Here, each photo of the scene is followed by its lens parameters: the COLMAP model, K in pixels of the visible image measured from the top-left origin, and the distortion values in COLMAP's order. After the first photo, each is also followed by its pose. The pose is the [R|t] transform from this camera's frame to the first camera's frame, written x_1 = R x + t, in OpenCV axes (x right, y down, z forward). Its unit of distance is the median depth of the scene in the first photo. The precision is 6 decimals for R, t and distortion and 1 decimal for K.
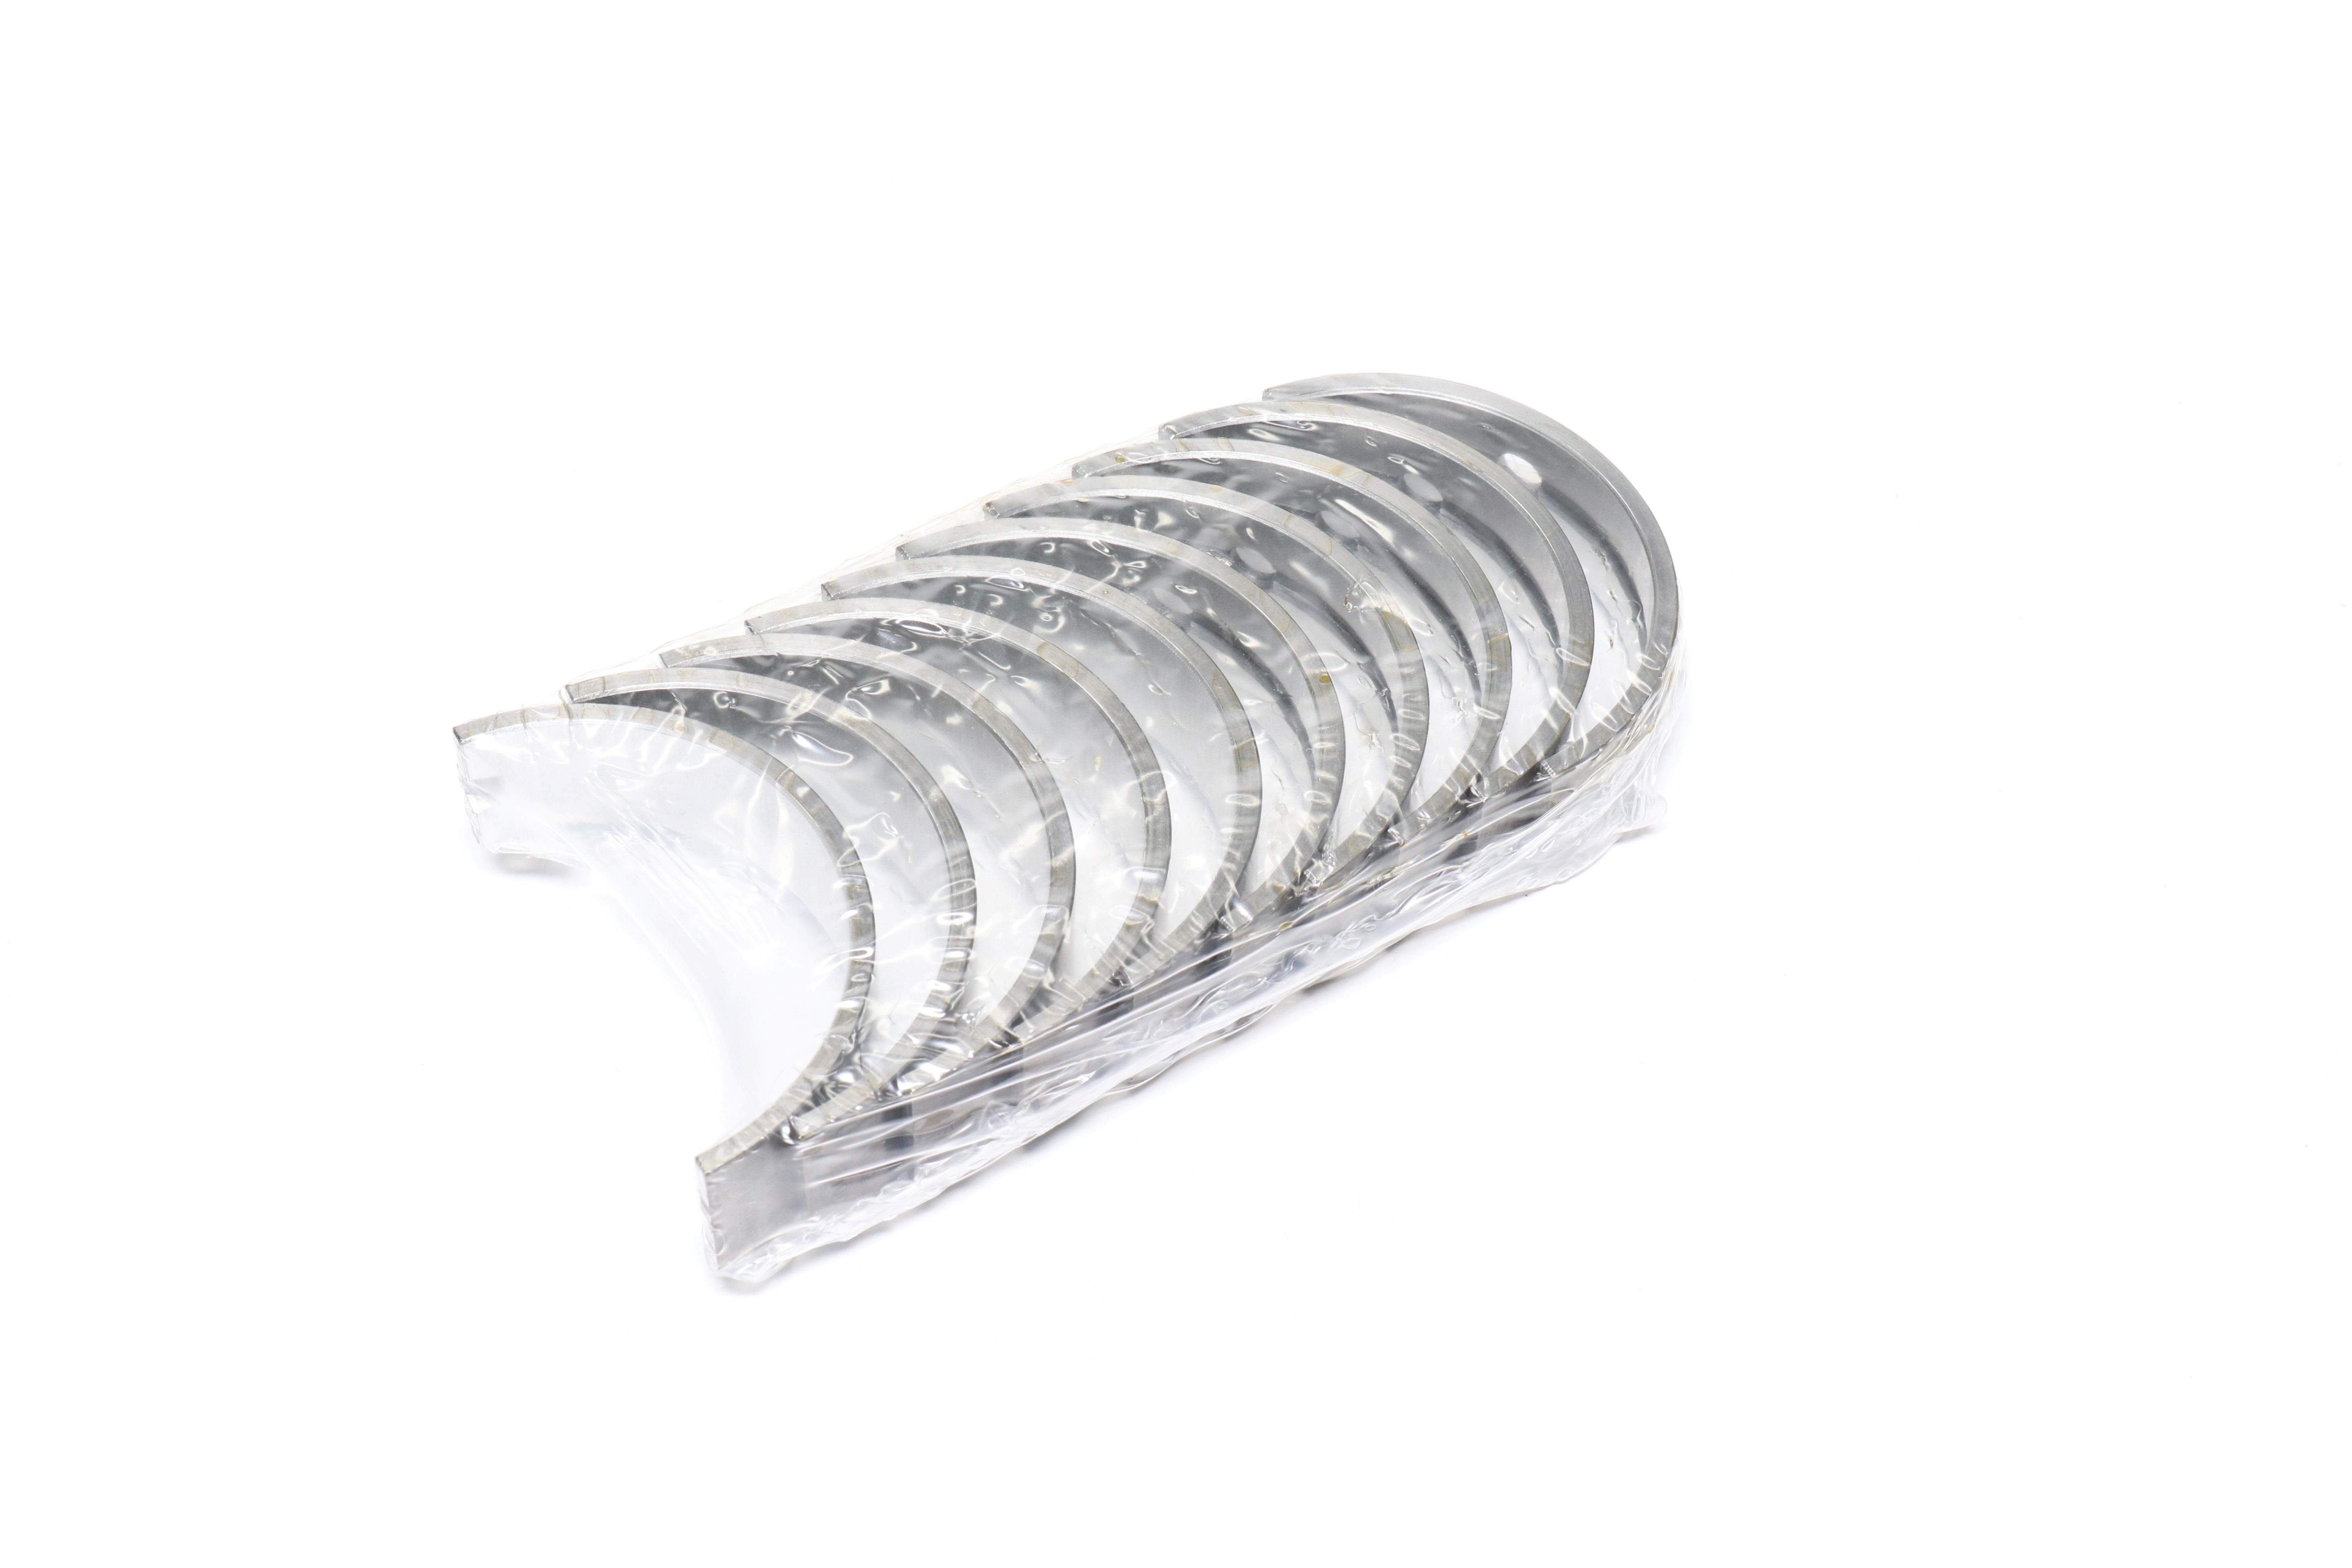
lens RADIAL K [[4051.7, 0, 1176.0], [0, 4051.7, 784.0], [0, 0, 1]] dist [0.000634, 0.000534]
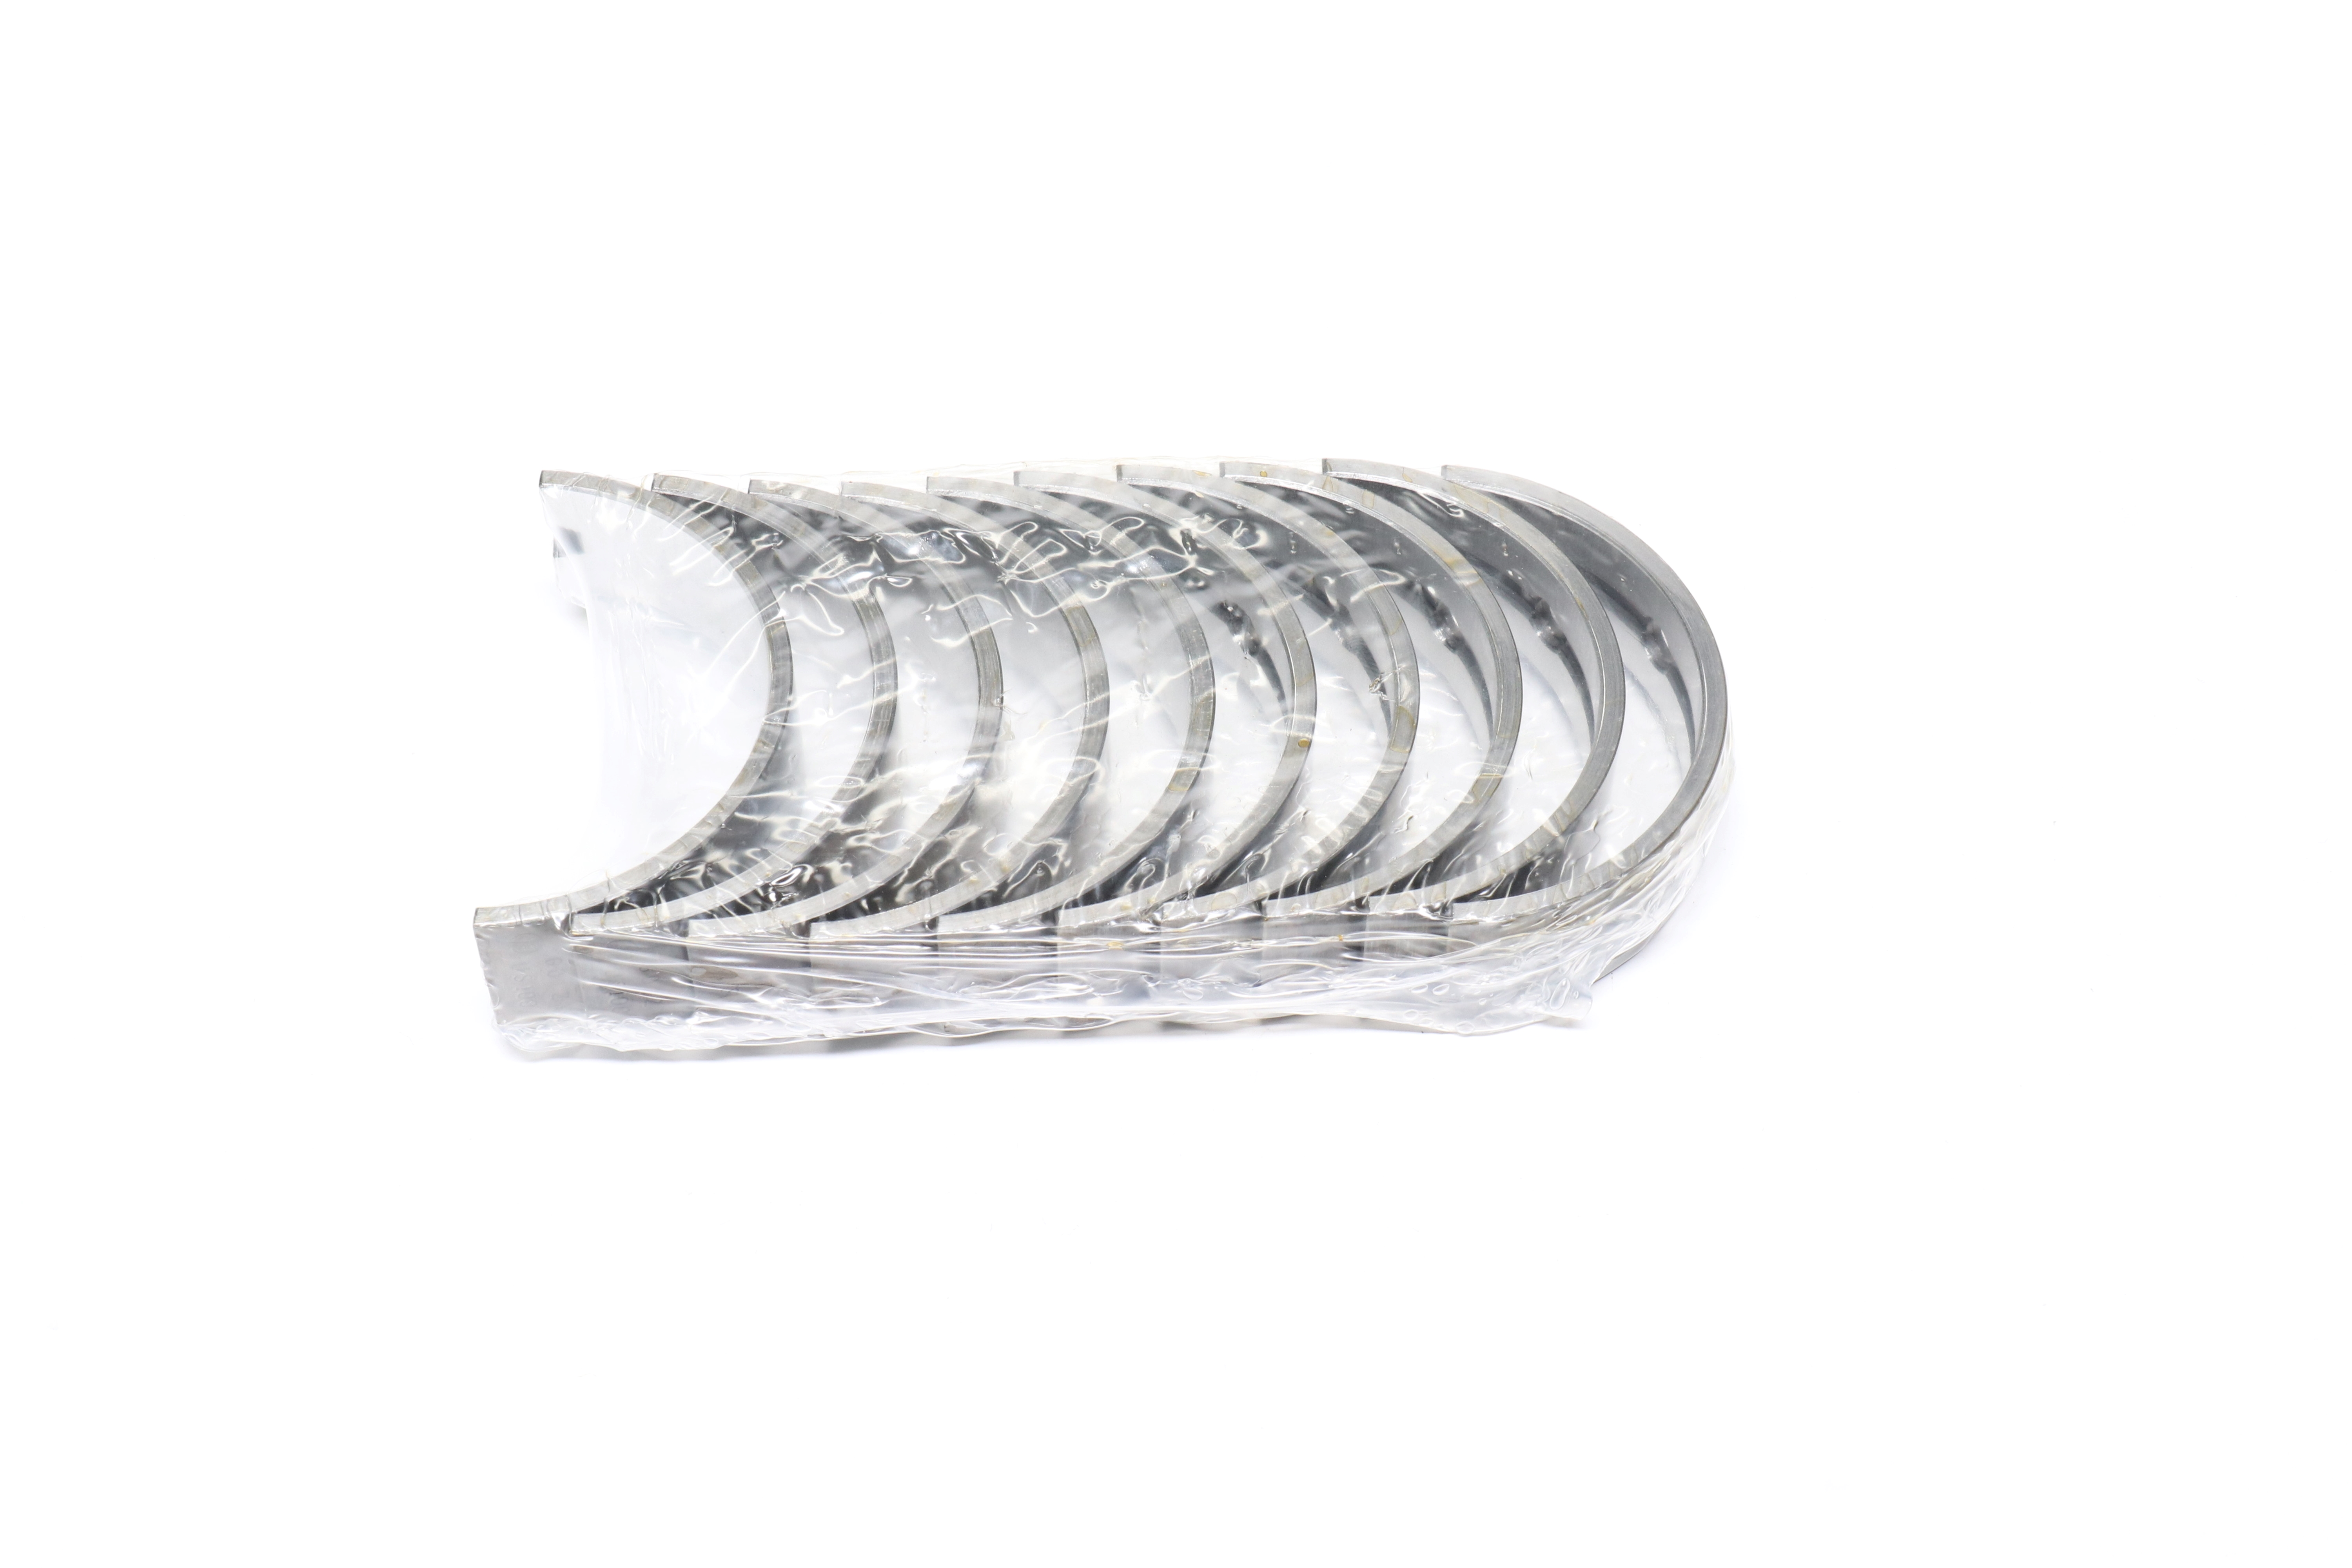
lens RADIAL K [[4051.7, 0, 1176.0], [0, 4051.7, 784.0], [0, 0, 1]] dist [0.000634, 0.000534]
pose [[0.851181, 0.377167, -0.365016, 0.376878], [-0.380056, 0.922534, 0.066992, -0.071323], [0.362007, 0.081704, 0.928588, 0.076423]]
